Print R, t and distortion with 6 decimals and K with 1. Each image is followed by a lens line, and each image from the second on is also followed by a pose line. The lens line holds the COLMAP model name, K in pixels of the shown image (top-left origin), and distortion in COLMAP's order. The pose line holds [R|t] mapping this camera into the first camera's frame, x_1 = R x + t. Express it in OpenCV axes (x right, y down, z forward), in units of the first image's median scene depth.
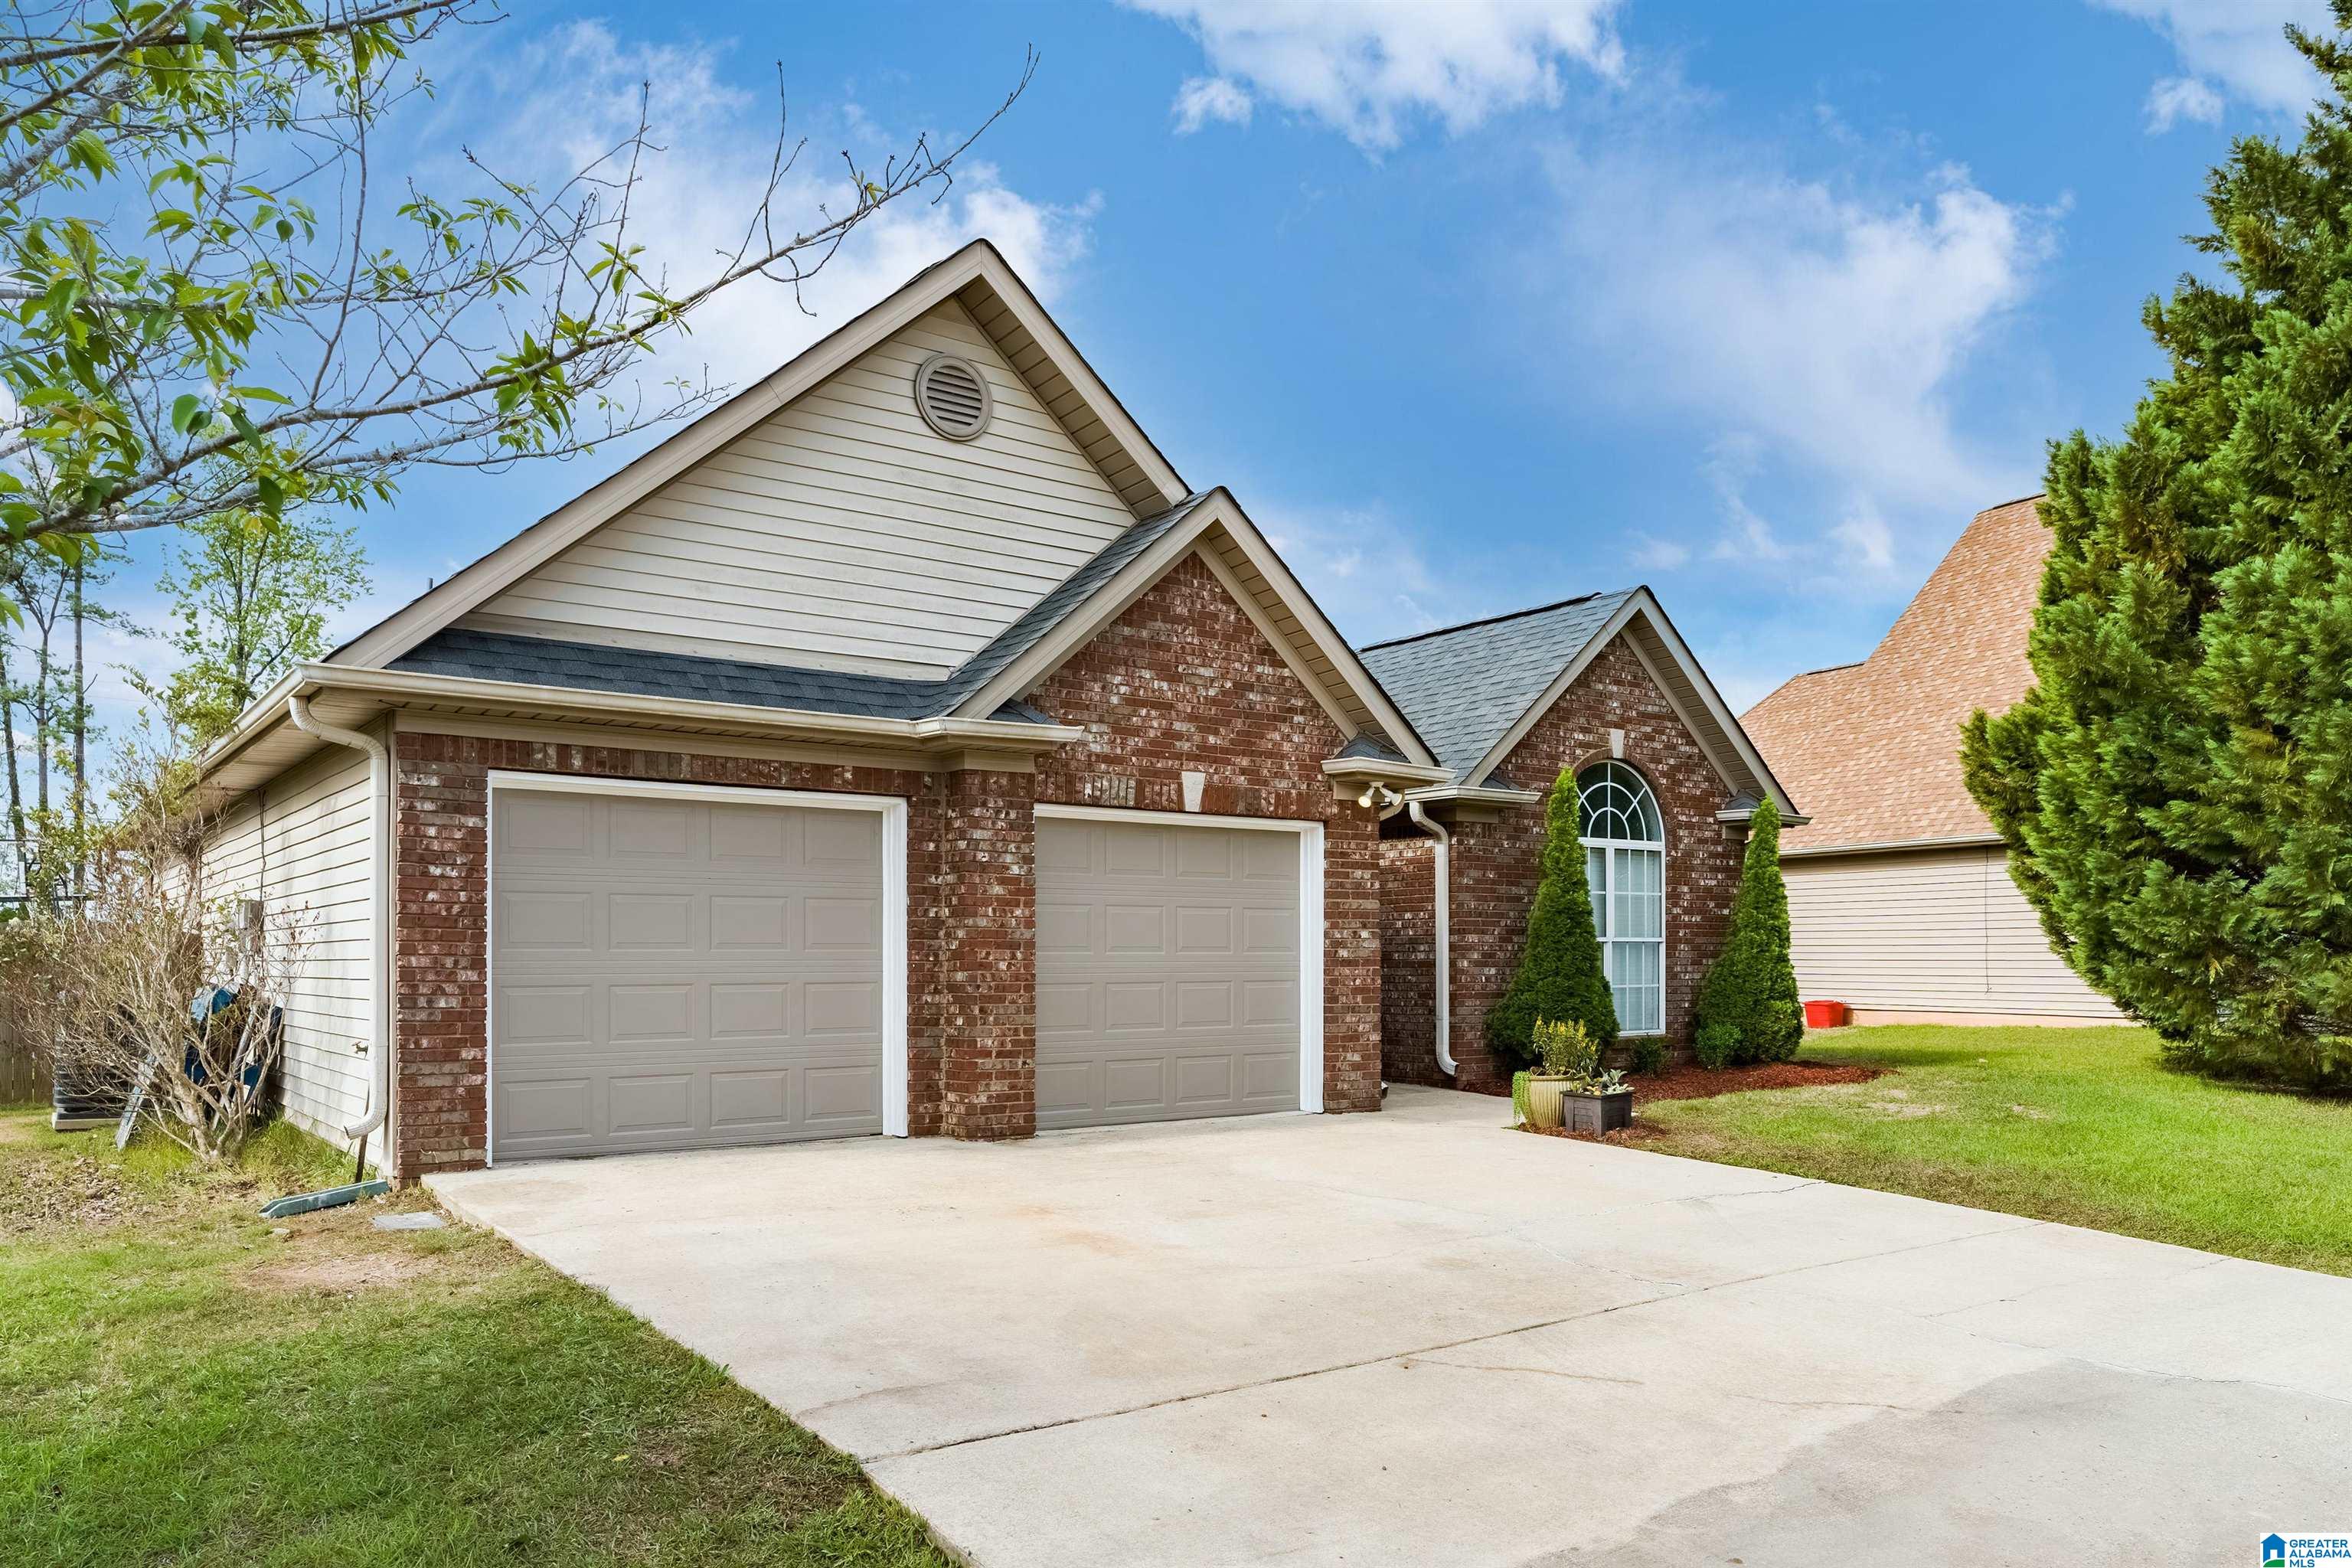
lens RADIAL K [[1619.6, 0, 1189.8], [0, 1619.6, 936.2], [0, 0, 1]] dist [-0.013143, -0.000780]
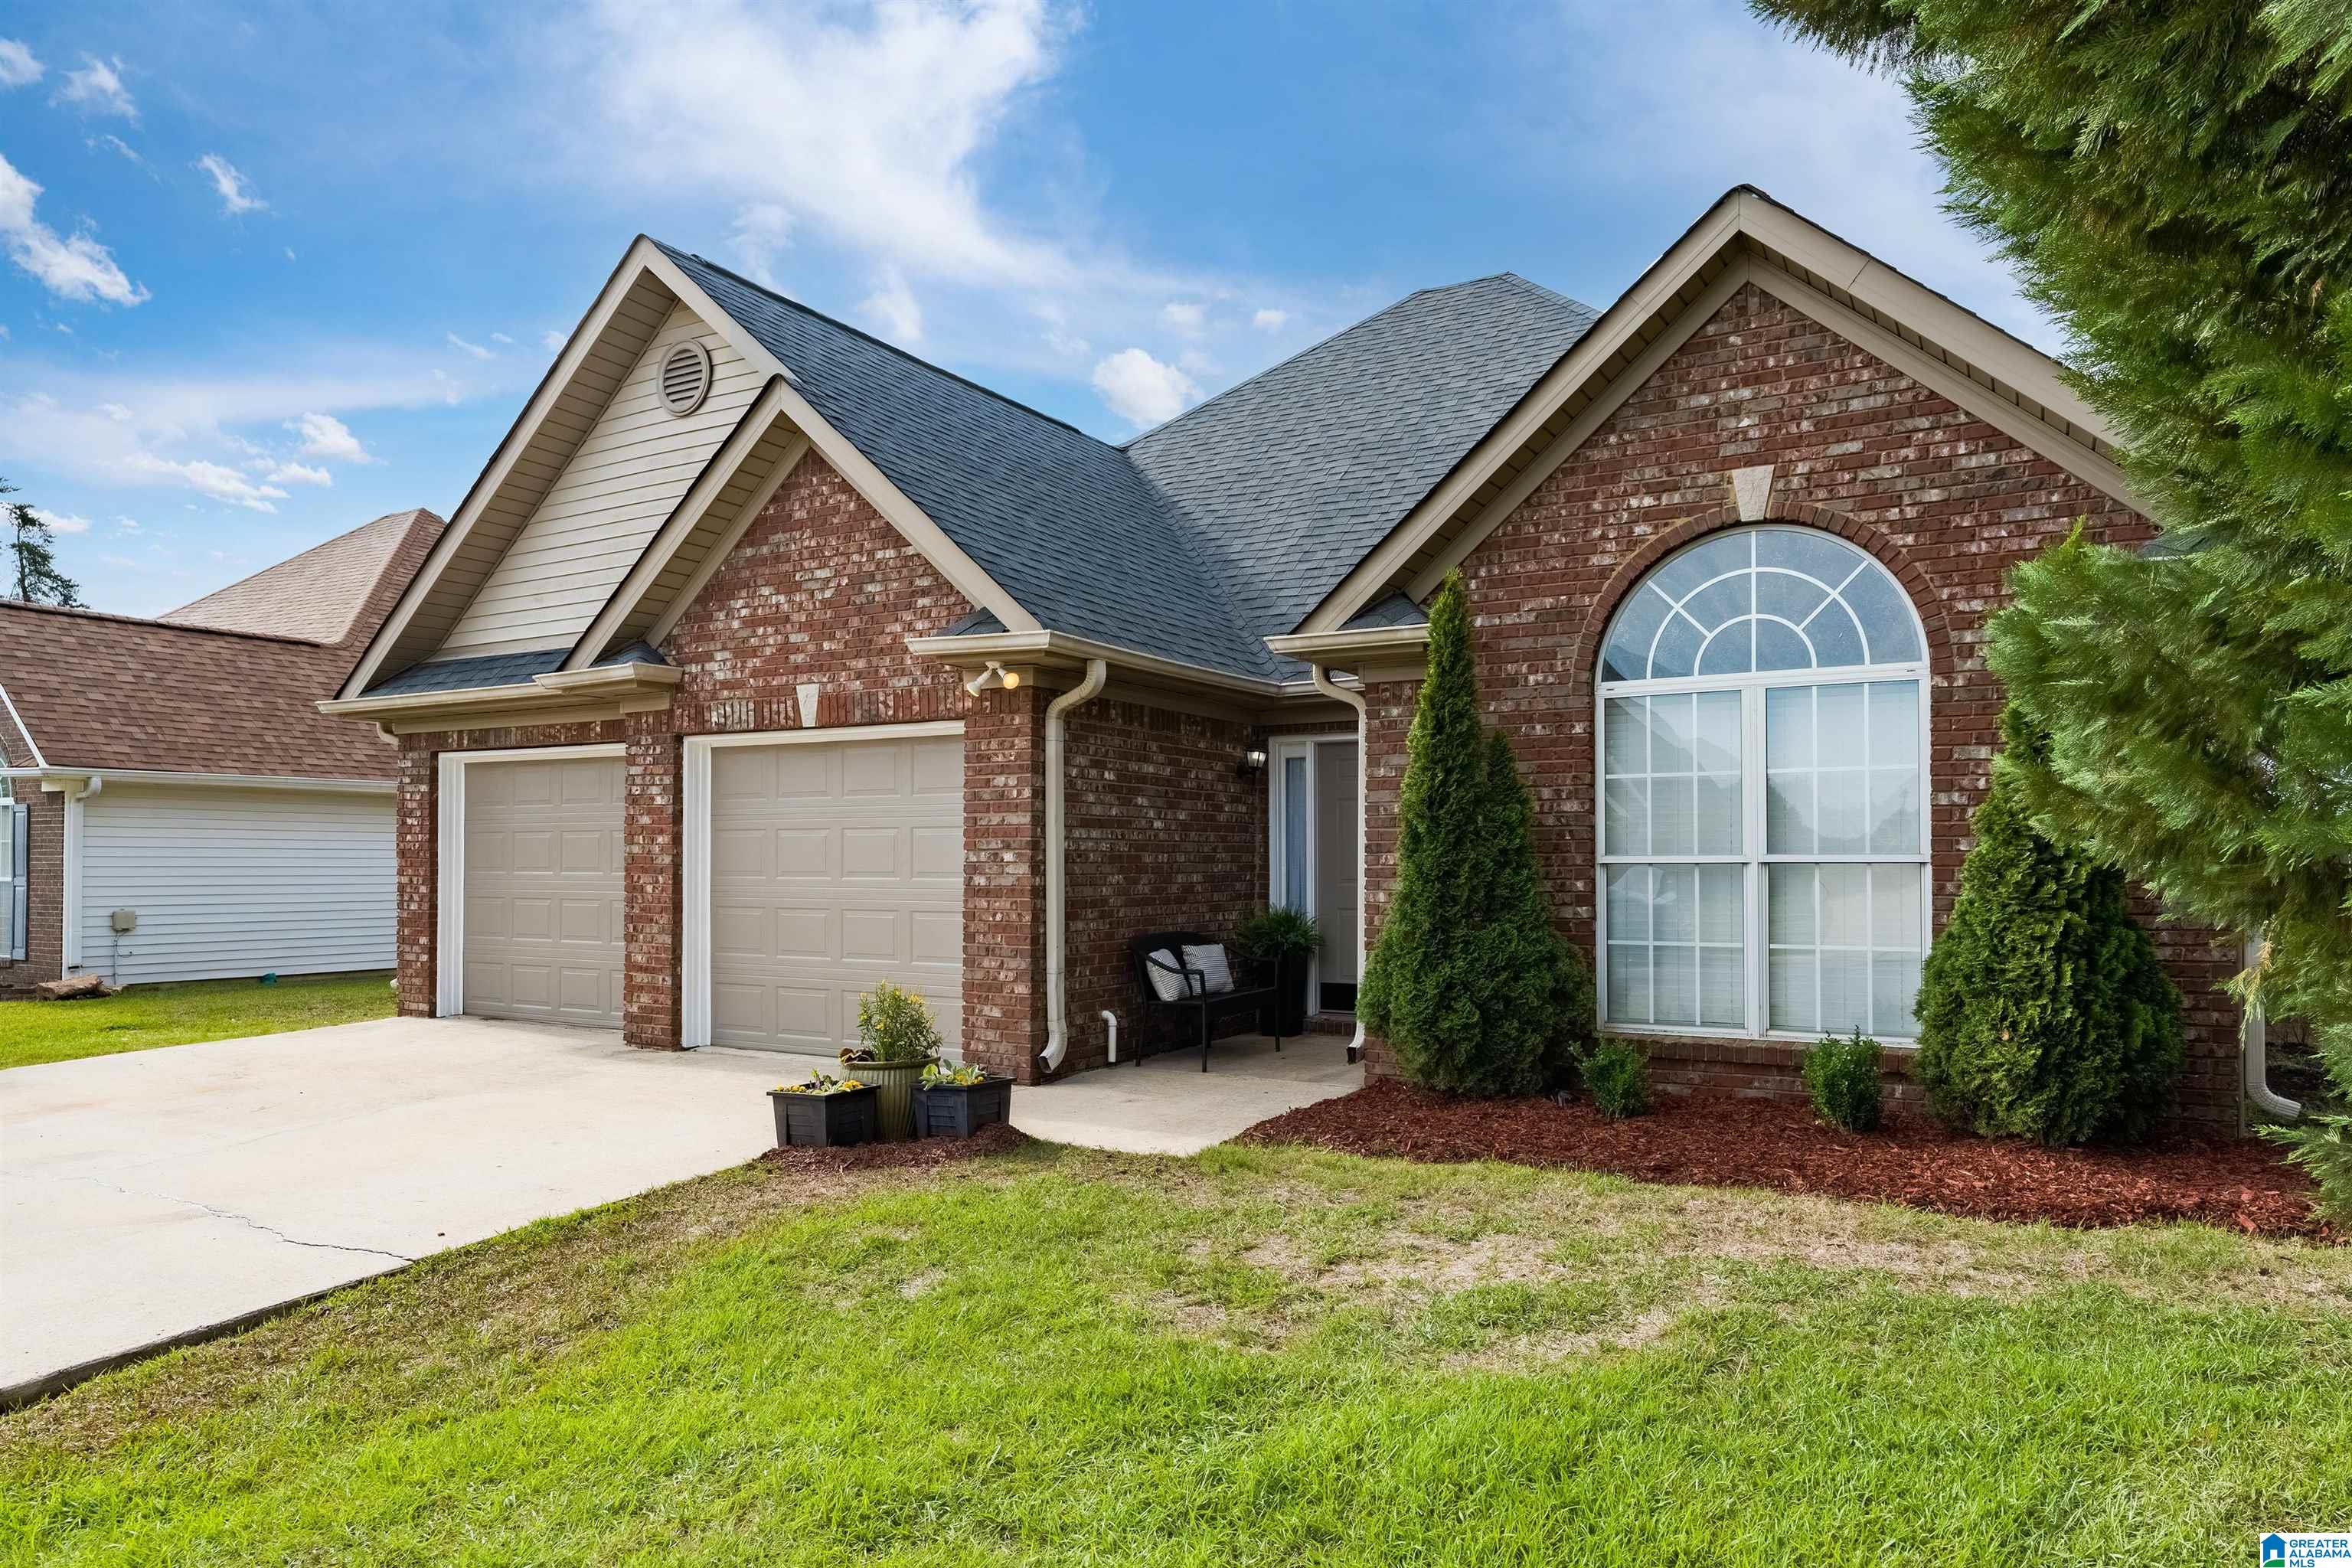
lens RADIAL K [[1423.0, 0, 1185.2], [0, 1423.0, 832.5], [0, 0, 1]] dist [-0.002271, -0.002449]
pose [[0.410165, -0.016100, -0.911869, 0.852240], [0.010141, 0.999863, -0.013092, -0.003371], [0.911955, -0.003877, 0.410272, 0.878435]]
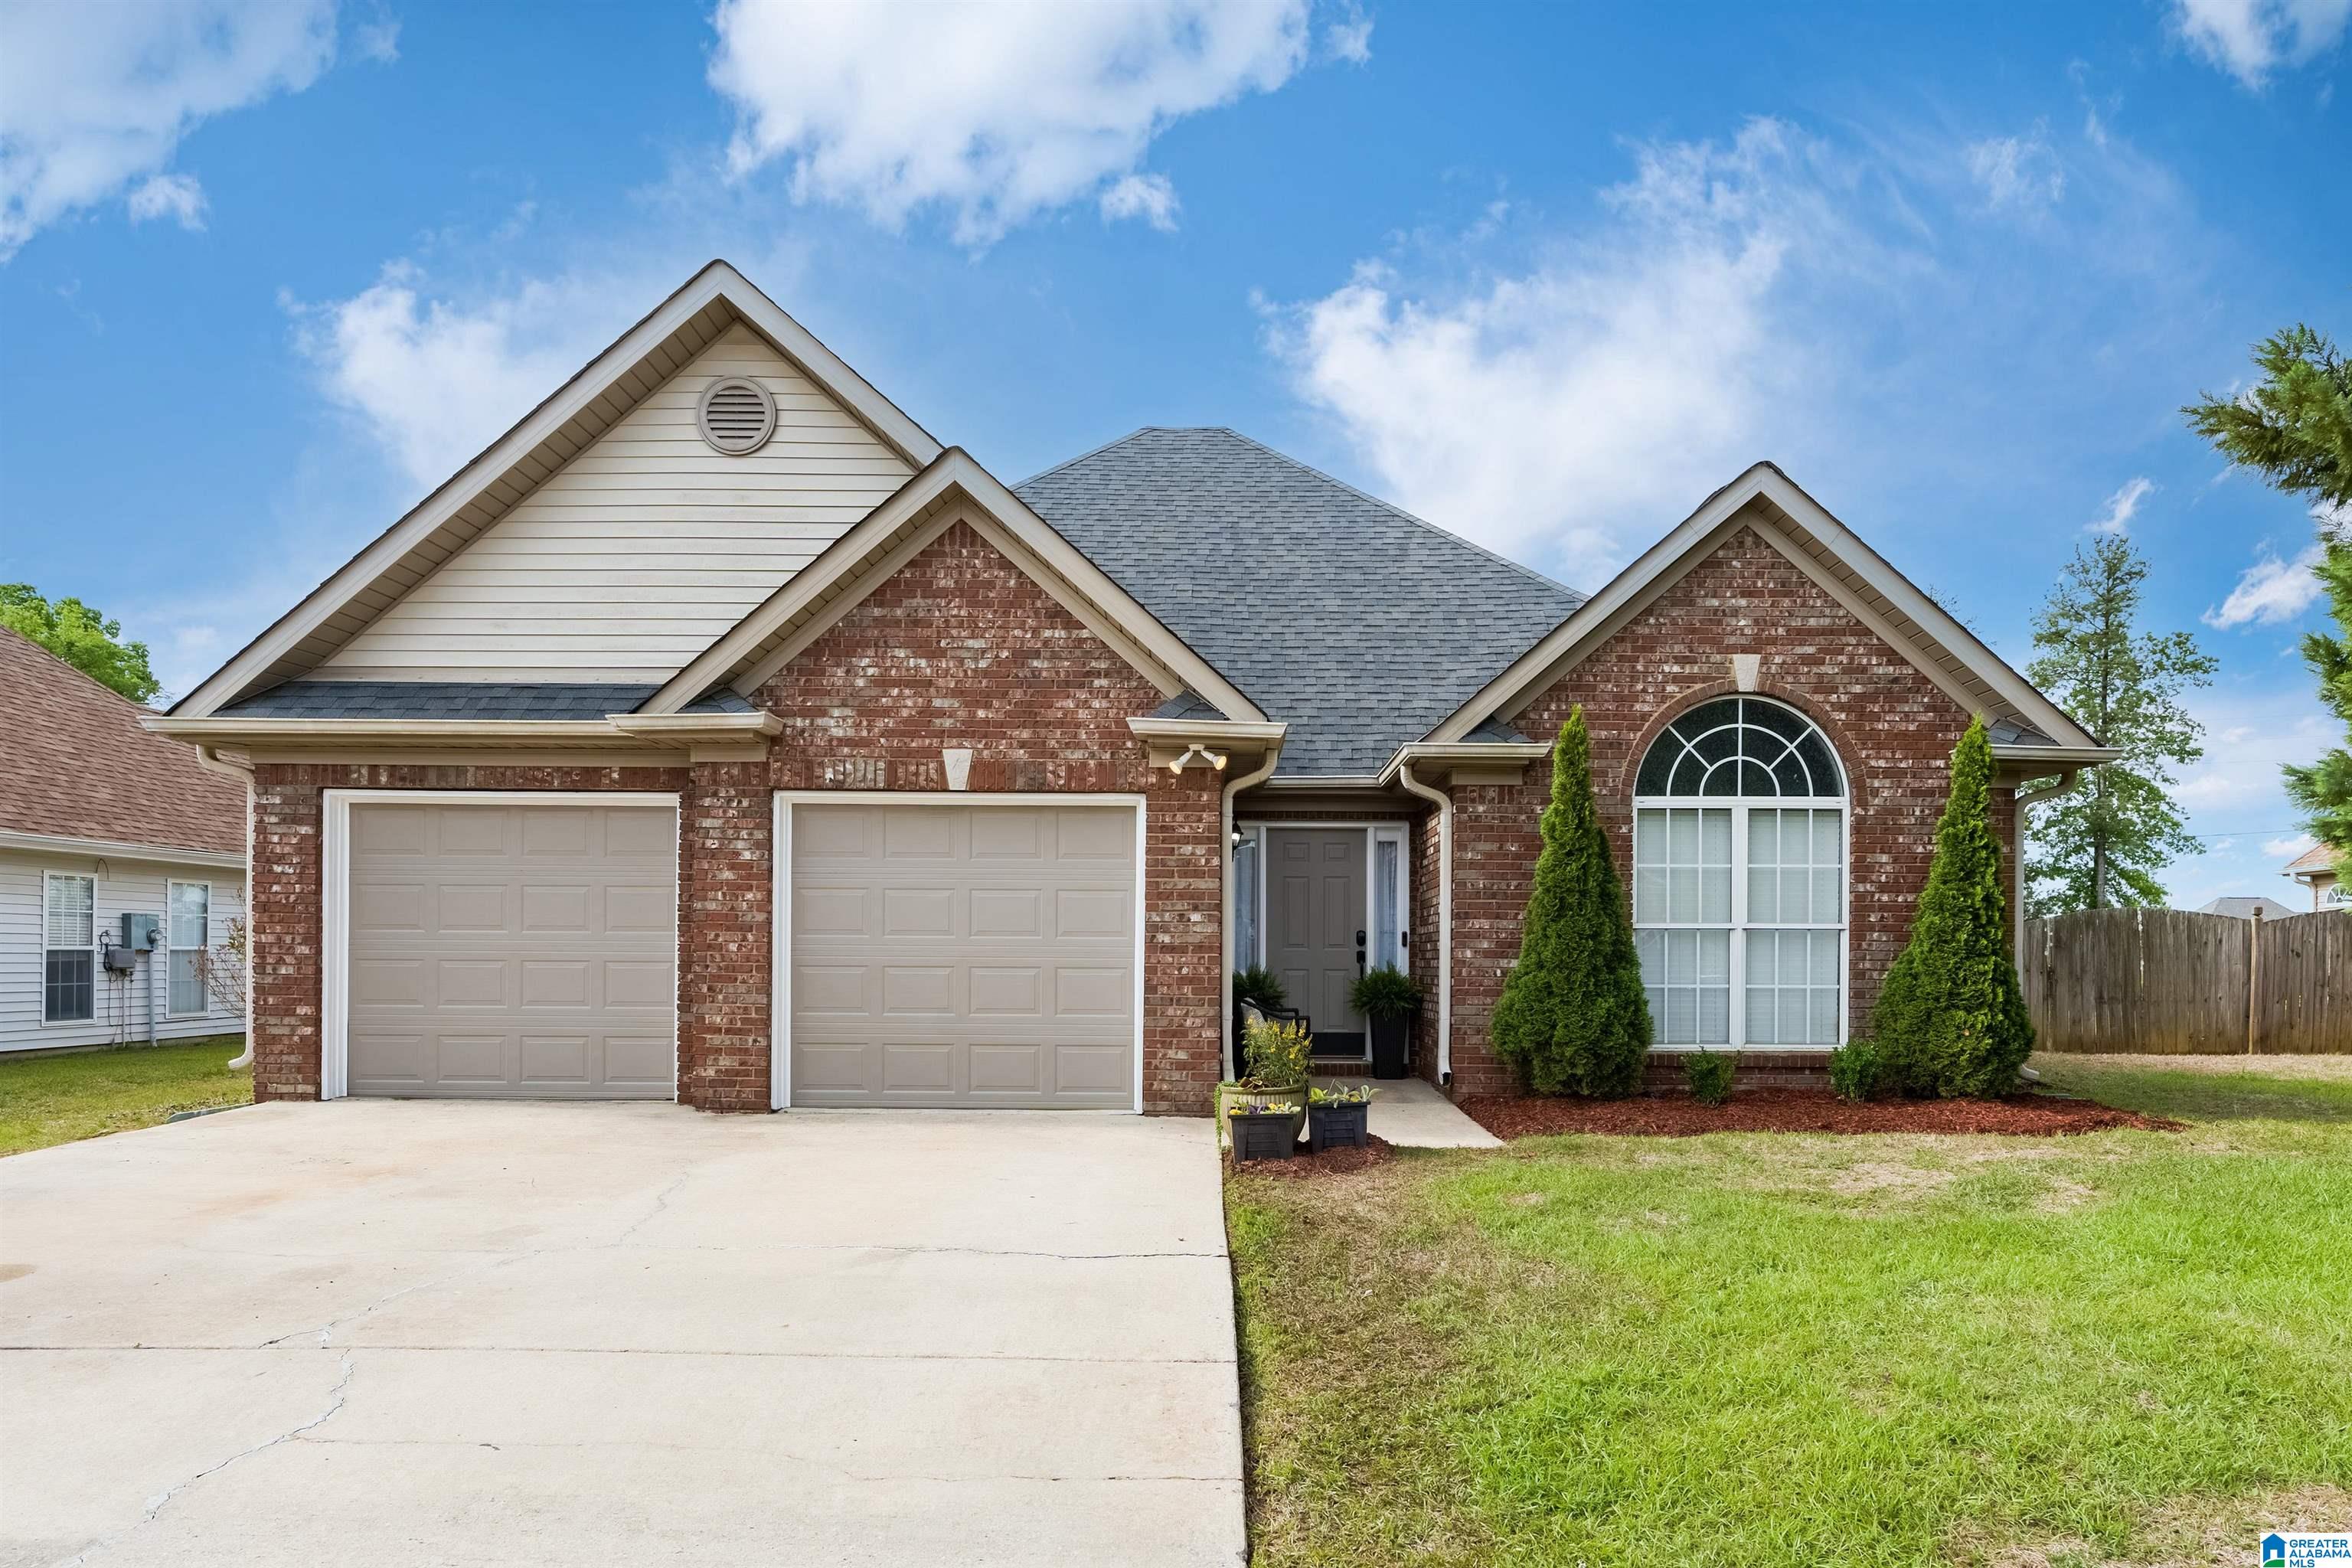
lens RADIAL K [[1399.2, 0, 1194.5], [0, 1399.2, 944.3], [0, 0, 1]] dist [-0.013920, 0.002176]
pose [[0.803373, 0.004912, -0.595456, 0.623730], [-0.001206, 0.999977, 0.006621, 0.009387], [0.595475, -0.004601, 0.803360, 0.422620]]
